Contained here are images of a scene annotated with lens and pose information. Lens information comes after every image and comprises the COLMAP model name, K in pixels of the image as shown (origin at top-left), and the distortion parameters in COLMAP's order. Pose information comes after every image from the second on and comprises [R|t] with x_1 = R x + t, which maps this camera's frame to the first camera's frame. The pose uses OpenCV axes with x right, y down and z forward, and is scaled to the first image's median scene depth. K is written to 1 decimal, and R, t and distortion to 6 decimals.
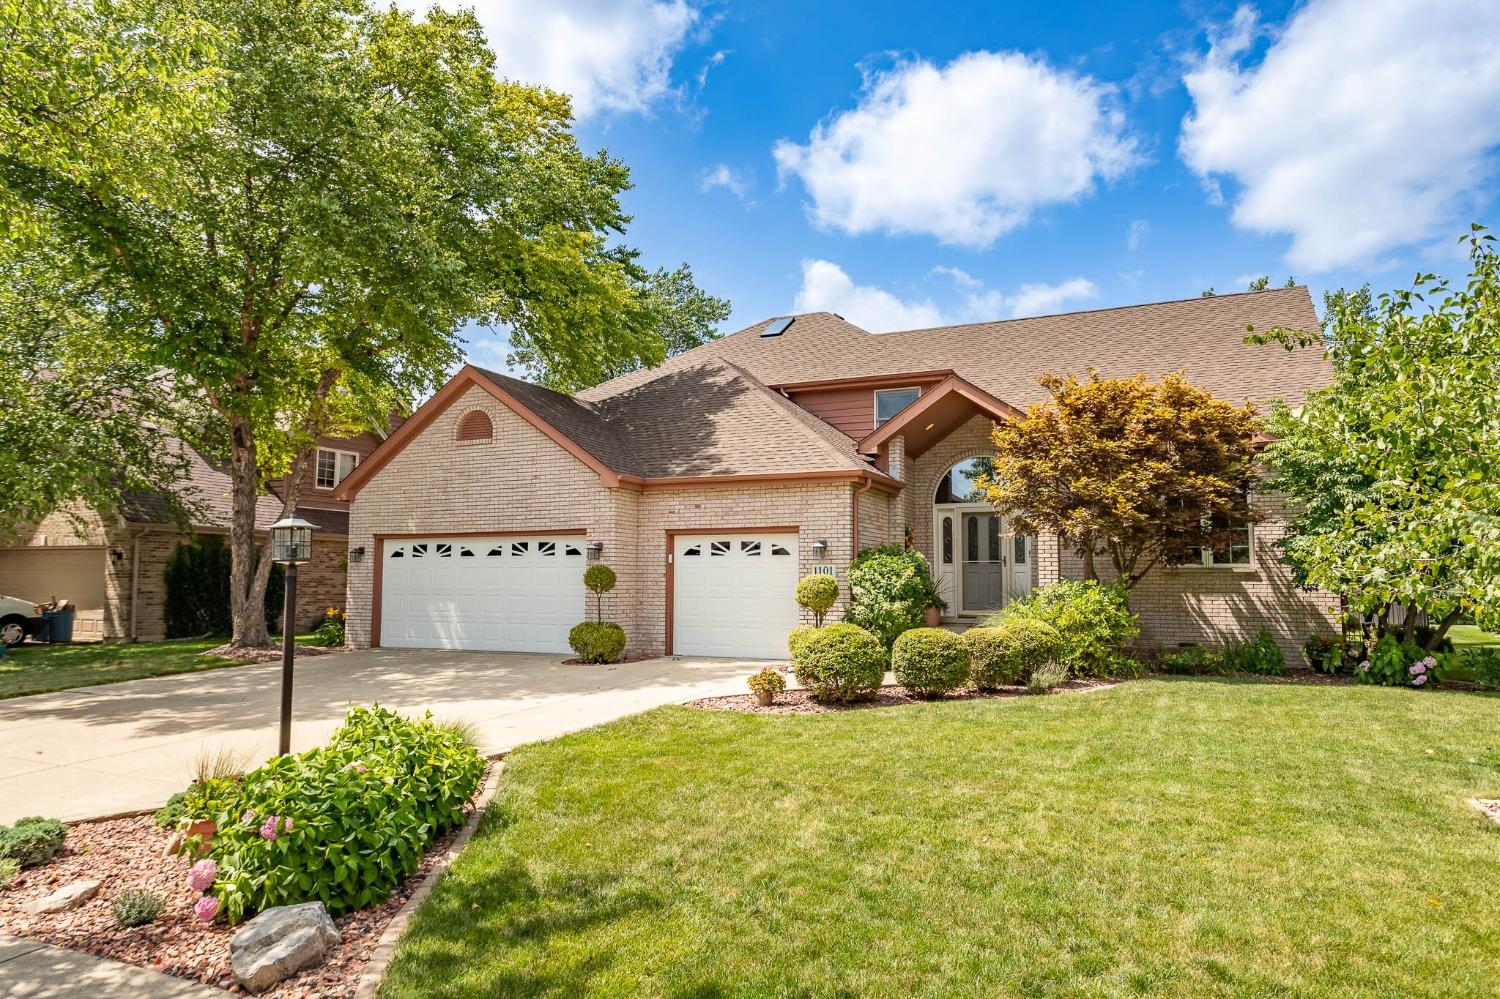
lens RADIAL K [[1154.4, 0, 750.0], [0, 1154.4, 499.5], [0, 0, 1]] dist [-0.000070, -0.000393]
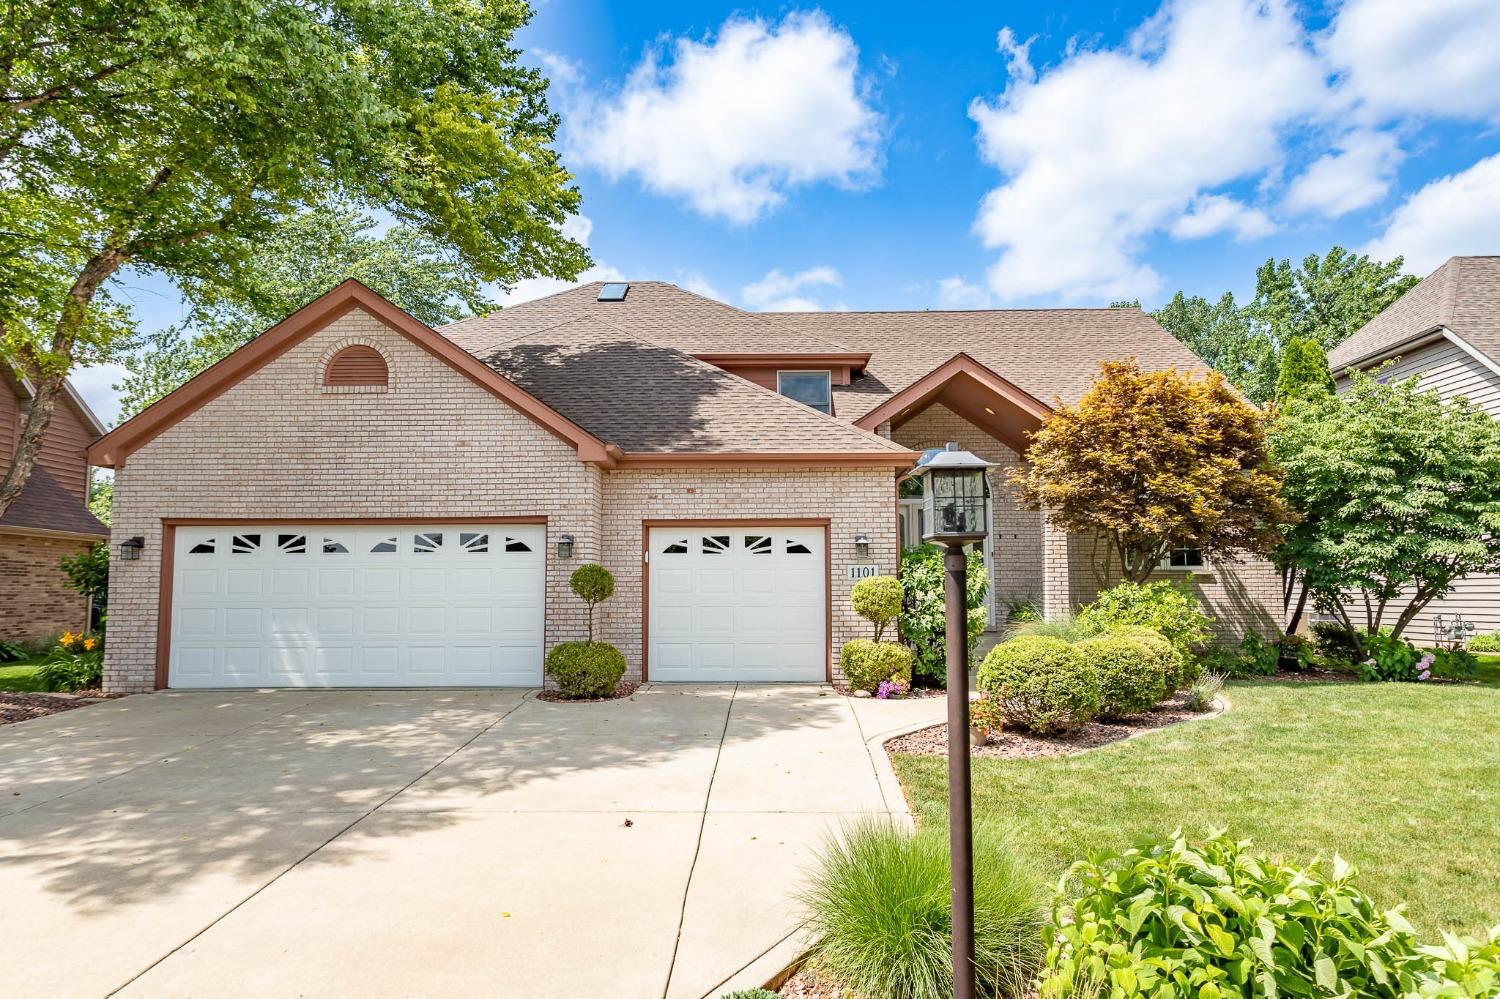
lens RADIAL K [[1154.4, 0, 750.0], [0, 1154.4, 499.5], [0, 0, 1]] dist [-0.000070, -0.000393]
pose [[0.881584, 0.029073, 0.471130, -0.378030], [-0.028115, 0.999564, -0.009074, 0.017708], [-0.471189, -0.005246, 0.882017, 0.286149]]
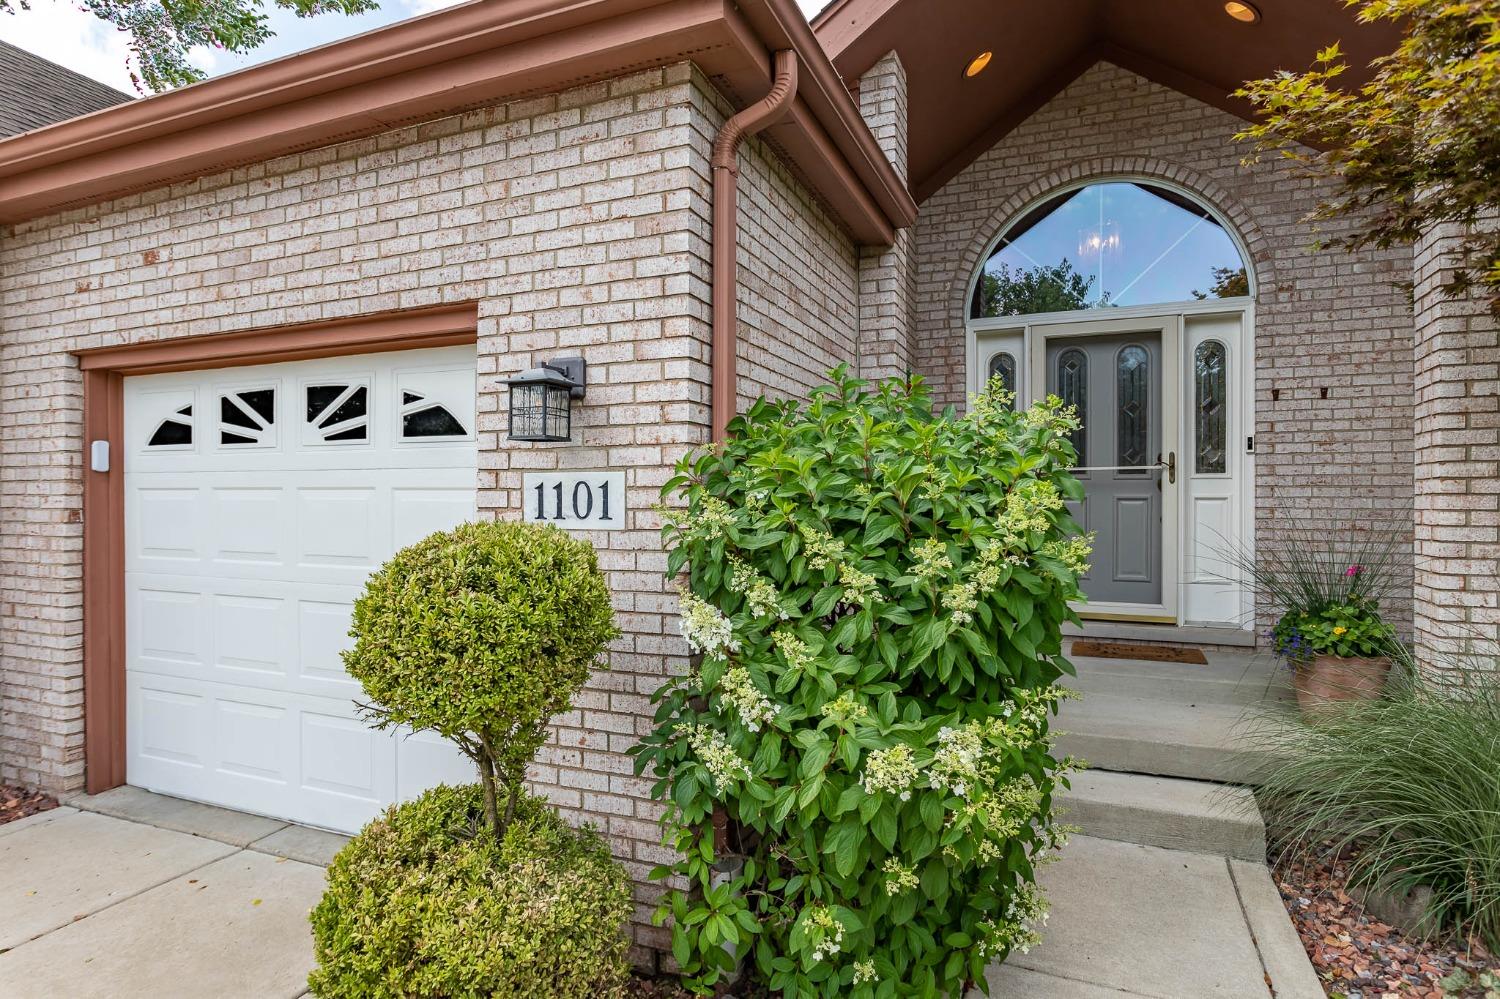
lens RADIAL K [[785.2, 0, 784.2], [0, 785.2, 507.7], [0, 0, 1]] dist [0.000852, -0.000005]
pose [[0.997516, -0.004048, 0.070325, 0.087161], [-0.002002, 0.996315, 0.085742, 0.047394], [-0.070413, -0.085670, 0.993832, 0.800827]]
